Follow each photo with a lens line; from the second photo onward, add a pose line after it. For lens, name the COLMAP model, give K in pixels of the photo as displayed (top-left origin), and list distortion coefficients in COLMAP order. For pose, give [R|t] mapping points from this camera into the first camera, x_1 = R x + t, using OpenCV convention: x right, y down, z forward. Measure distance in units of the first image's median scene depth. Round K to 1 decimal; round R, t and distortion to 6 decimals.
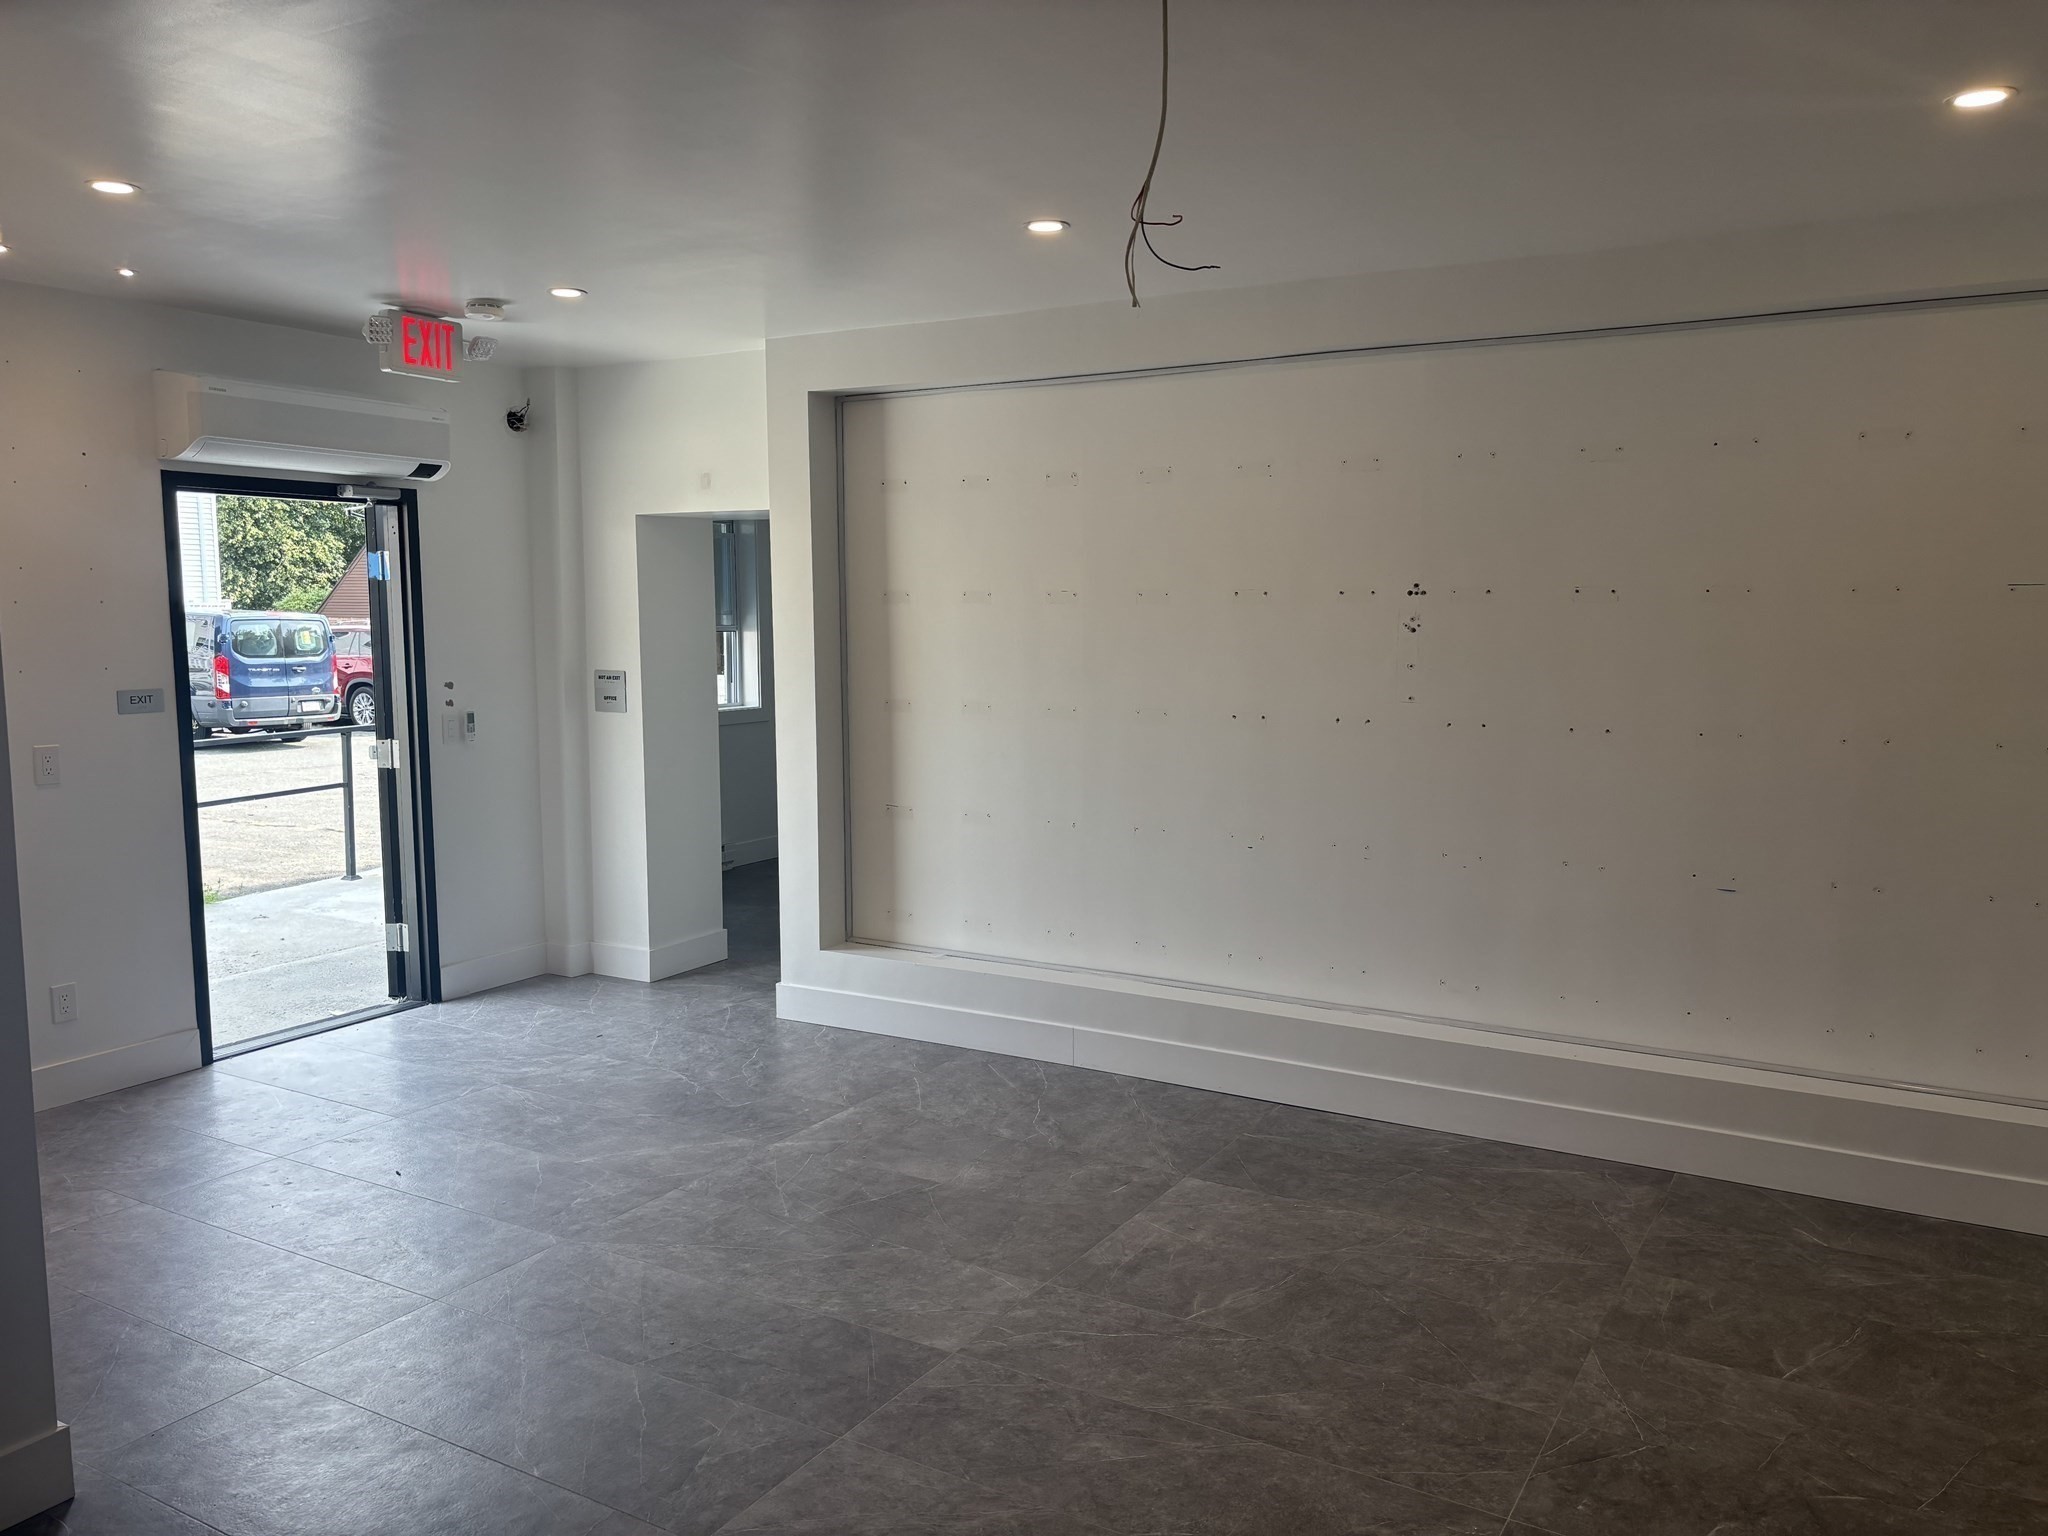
lens RADIAL K [[1537.1, 0, 1026.0], [0, 1537.1, 769.5], [0, 0, 1]] dist [0.000898, 0.002540]
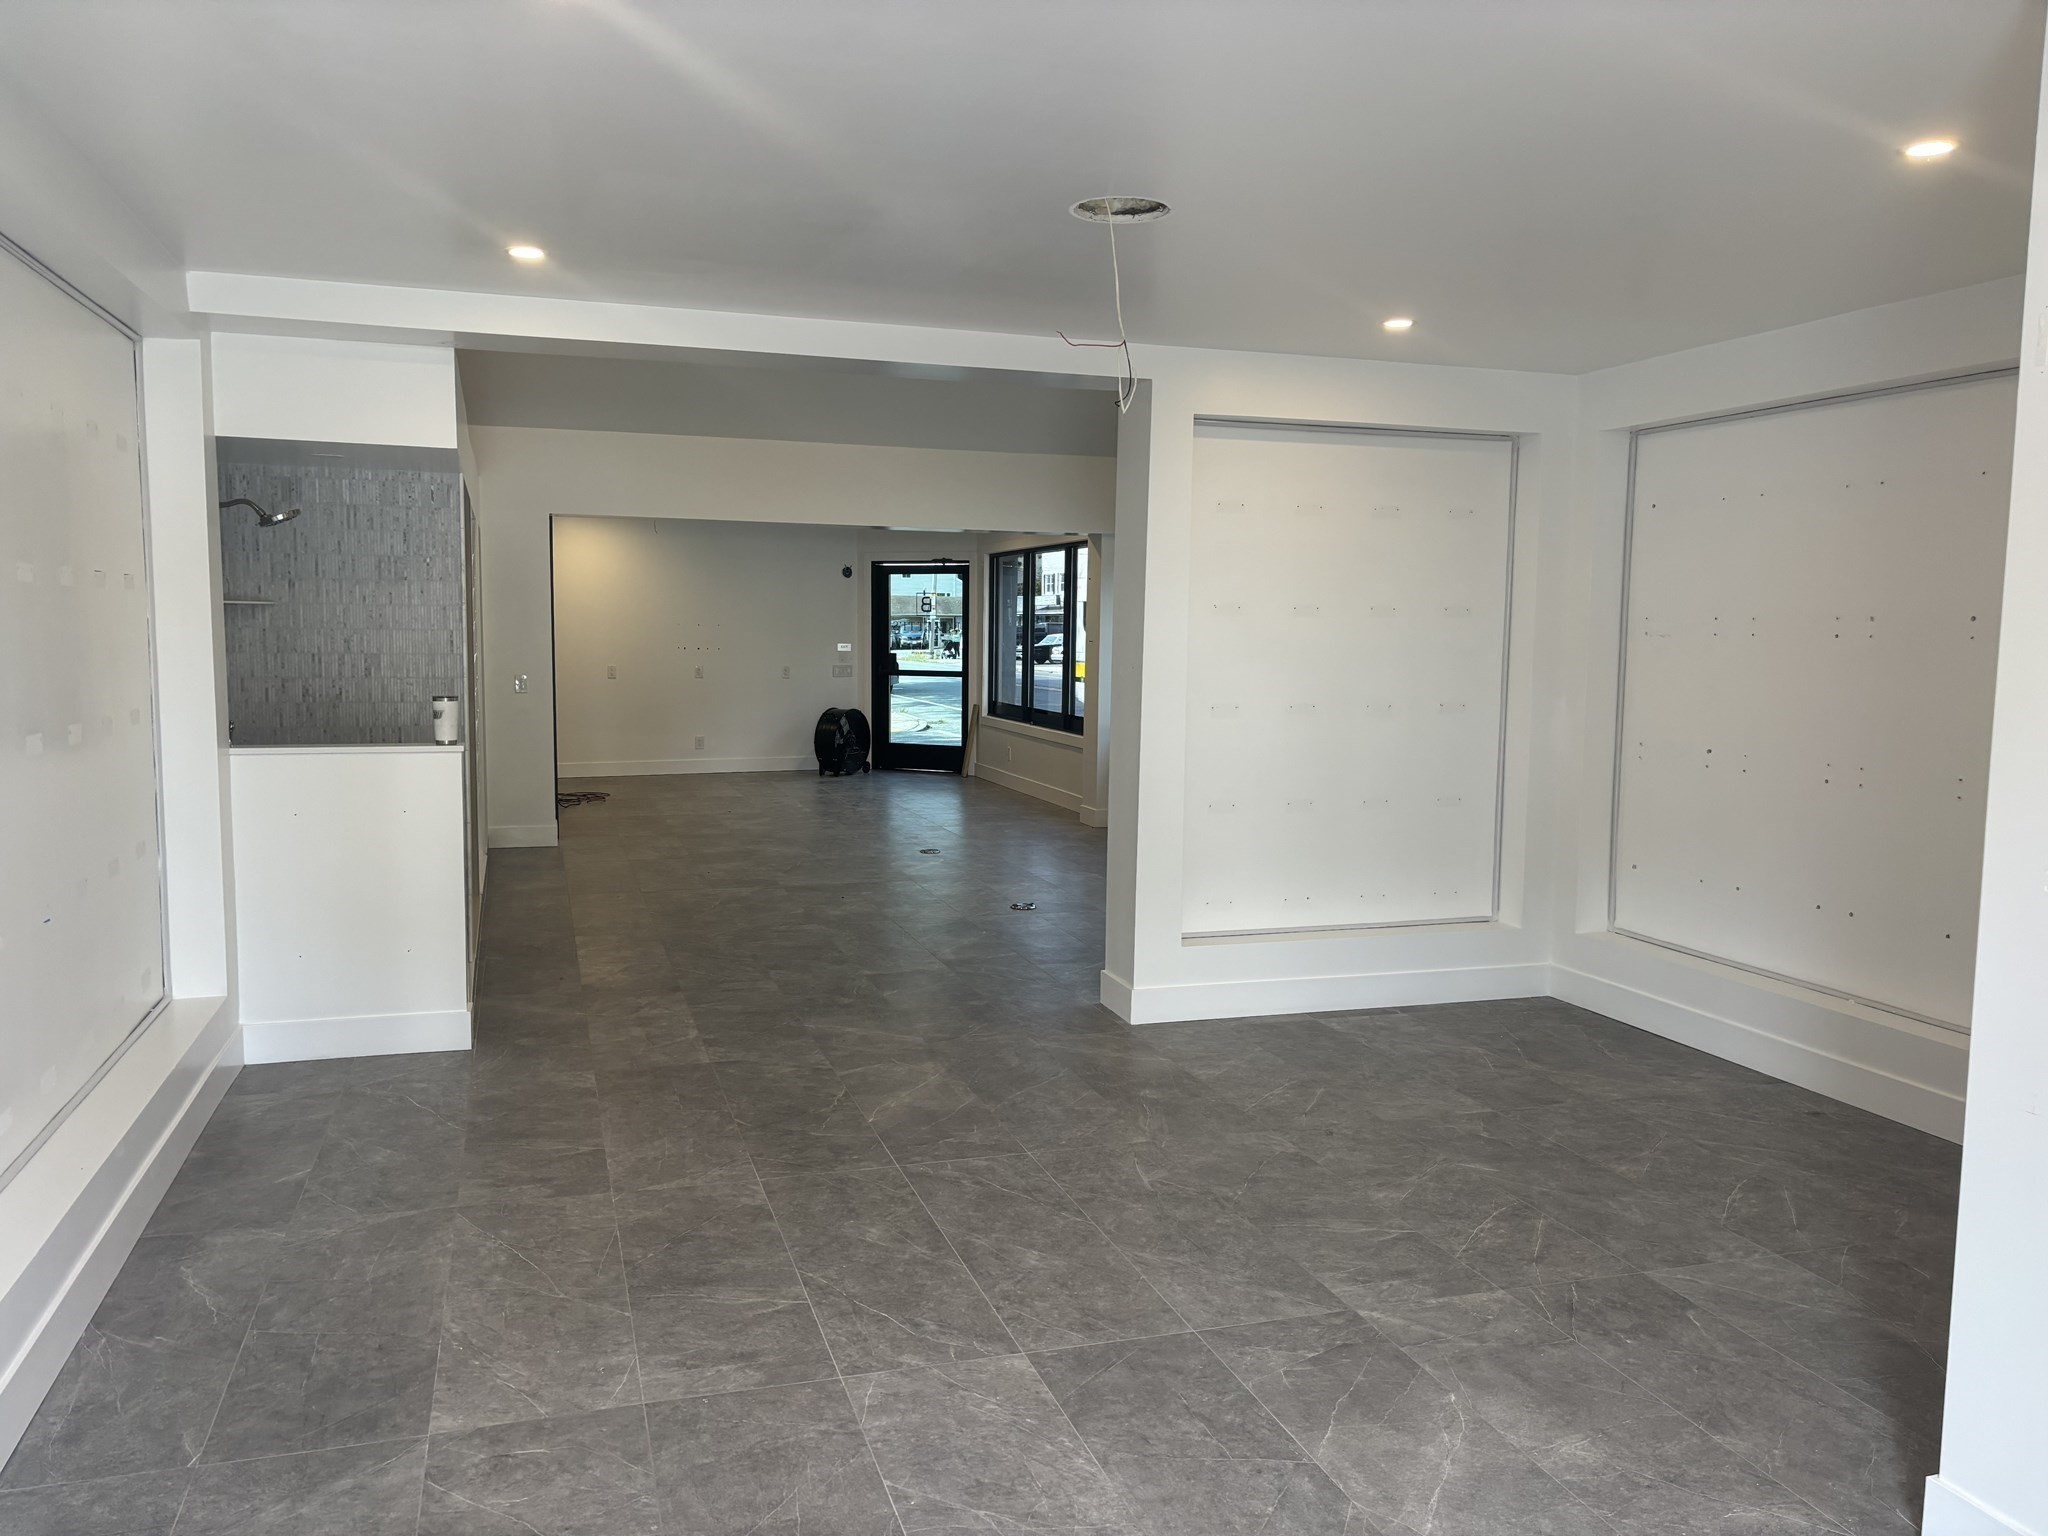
lens RADIAL K [[1537.1, 0, 1022.4], [0, 1537.1, 770.9], [0, 0, 1]] dist [0.000898, 0.002540]
pose [[-0.744880, -0.075440, 0.662920, -0.654518], [0.062305, 0.981380, 0.181690, -0.161567], [-0.664283, 0.176640, -0.726310, 1.609364]]
